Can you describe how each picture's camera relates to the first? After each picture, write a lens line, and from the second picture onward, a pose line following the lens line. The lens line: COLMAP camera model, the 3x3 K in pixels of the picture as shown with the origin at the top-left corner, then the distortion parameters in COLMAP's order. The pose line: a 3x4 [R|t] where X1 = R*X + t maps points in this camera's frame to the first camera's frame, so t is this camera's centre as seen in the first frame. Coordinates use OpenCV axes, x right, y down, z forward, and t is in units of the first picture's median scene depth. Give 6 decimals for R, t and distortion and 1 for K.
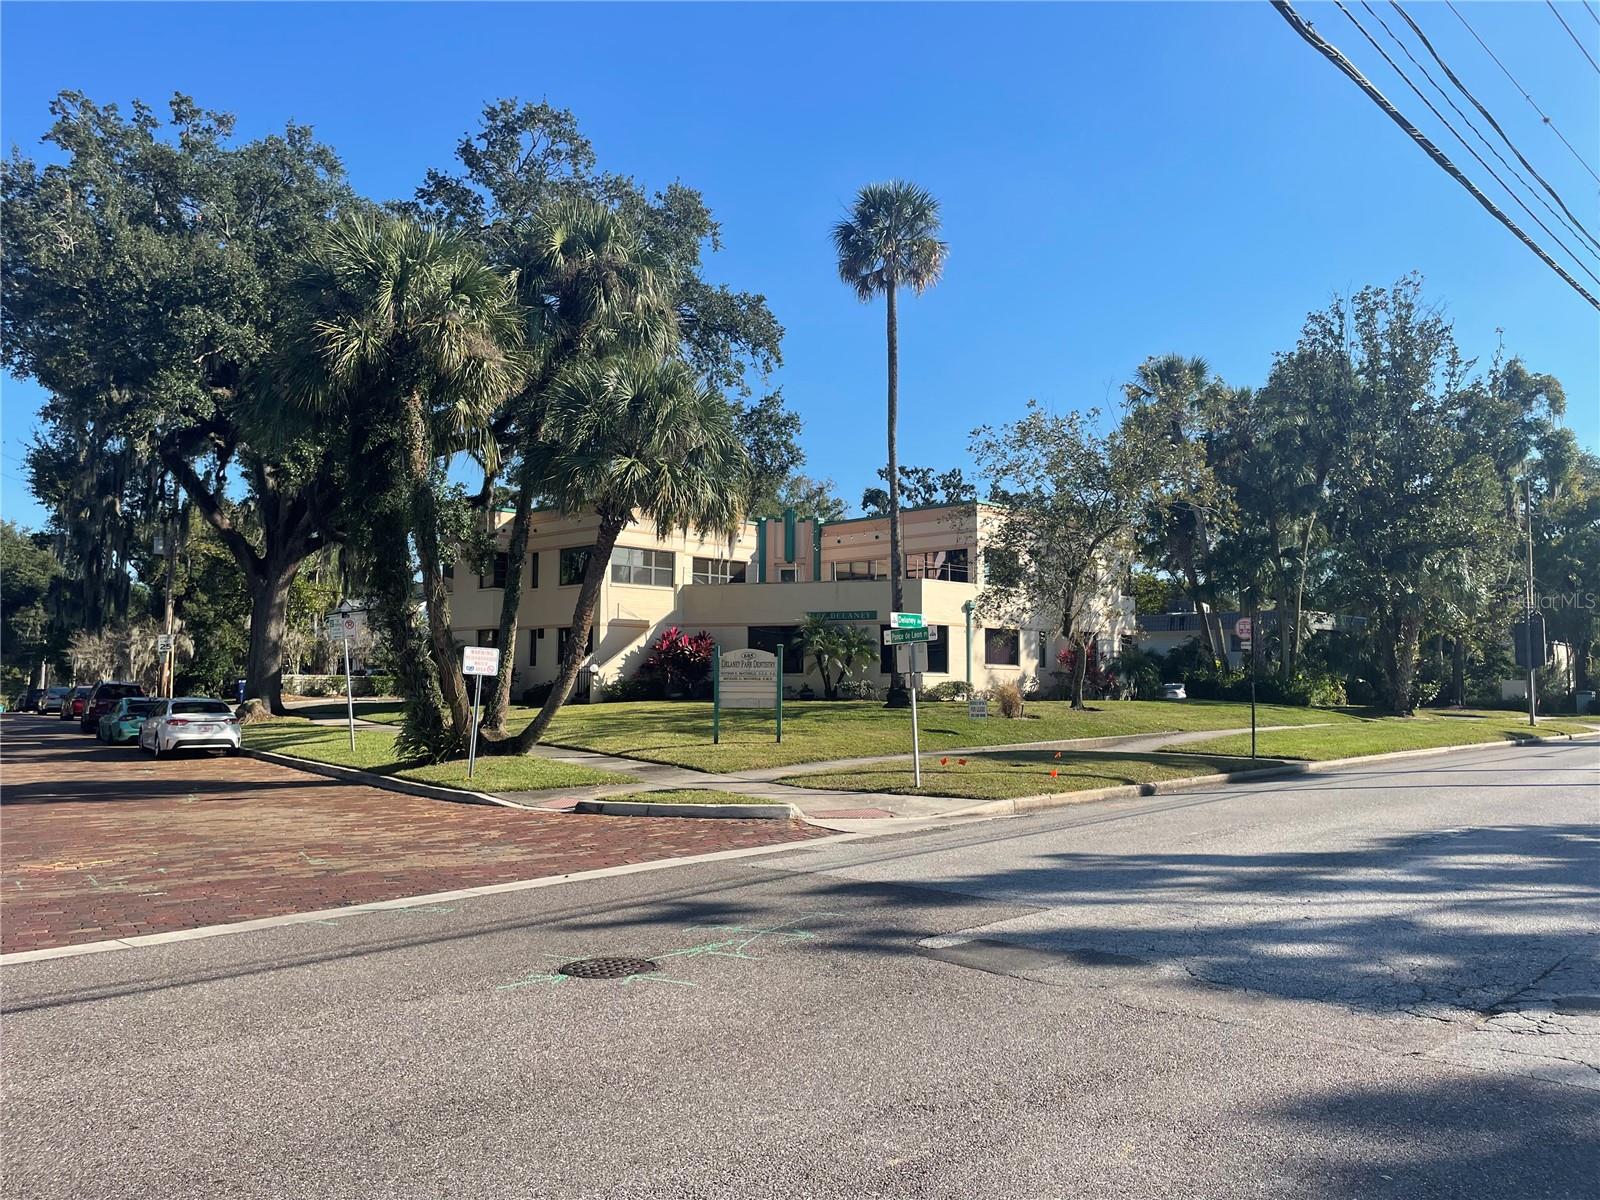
lens RADIAL K [[1201.3, 0, 799.4], [0, 1201.3, 597.4], [0, 0, 1]] dist [0.080714, -0.094861]
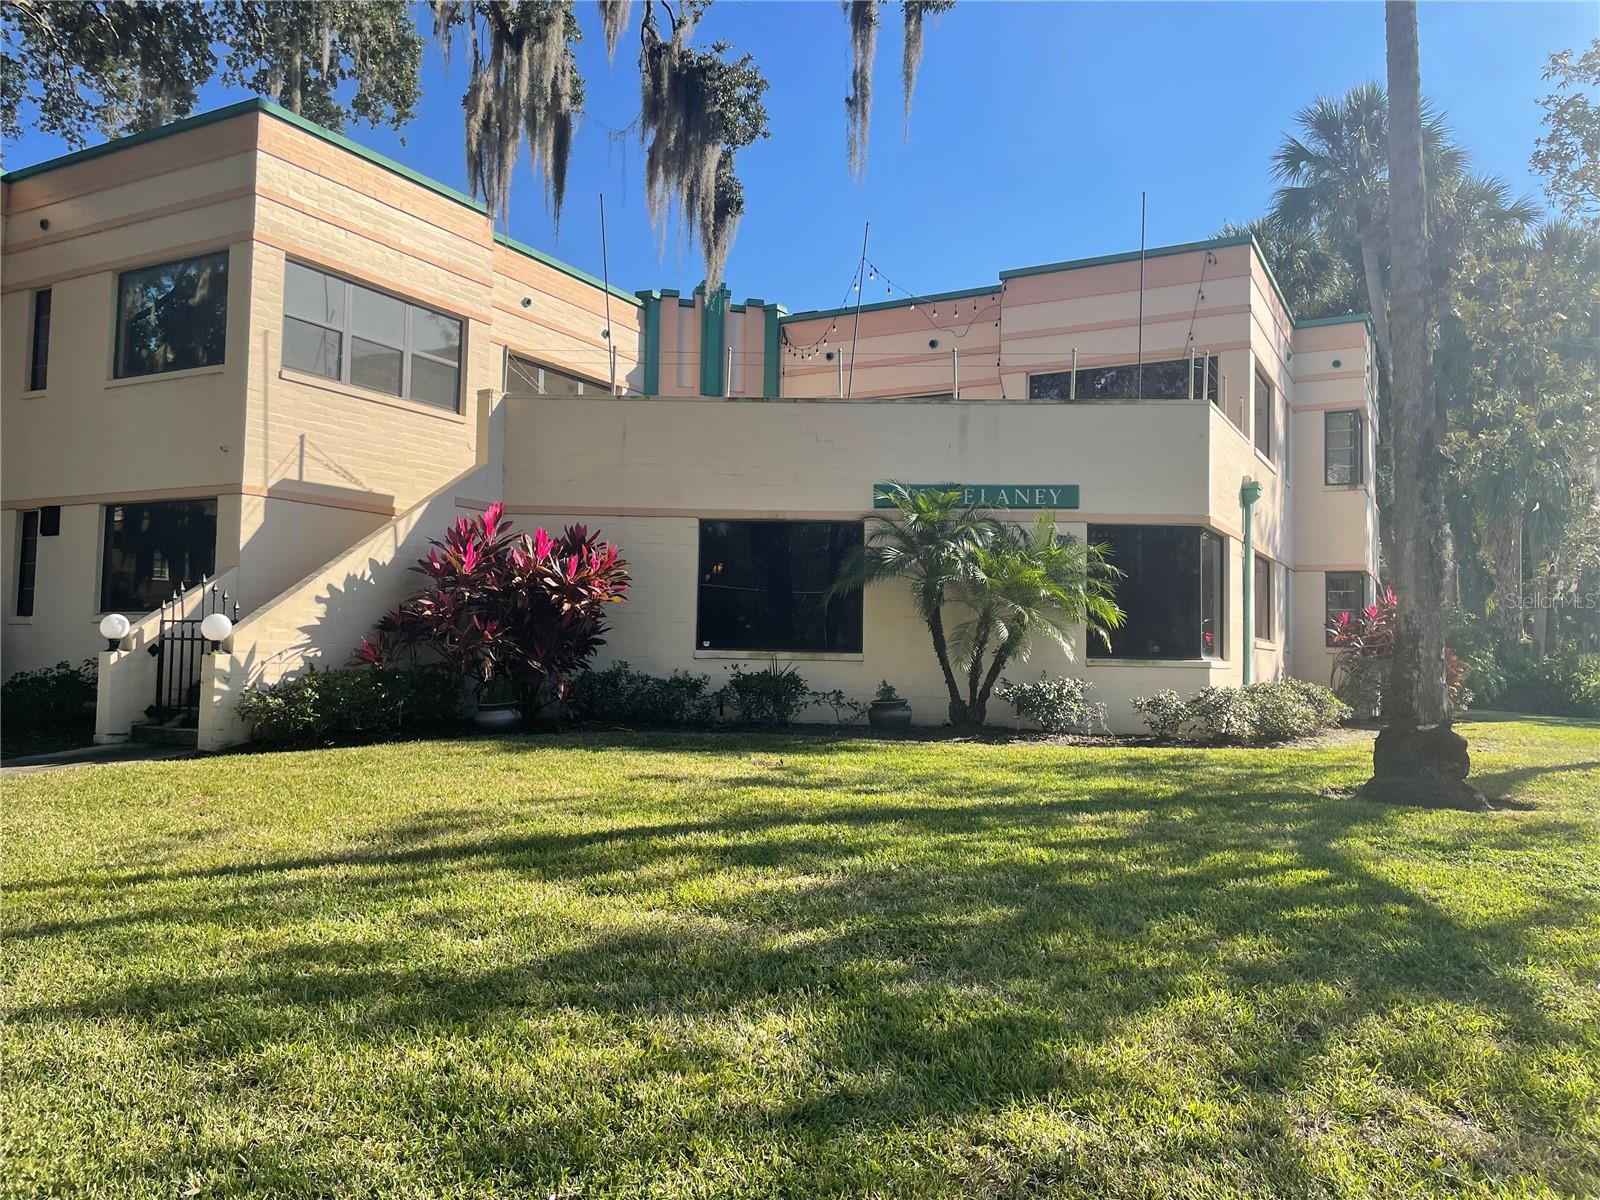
lens RADIAL K [[1201.3, 0, 805.2], [0, 1201.3, 602.4], [0, 0, 1]] dist [0.080714, -0.094861]
pose [[0.962920, 0.027528, 0.268378, -0.107262], [-0.036690, 0.998901, 0.029182, 0.037093], [-0.267280, -0.037947, 0.962871, 0.647357]]
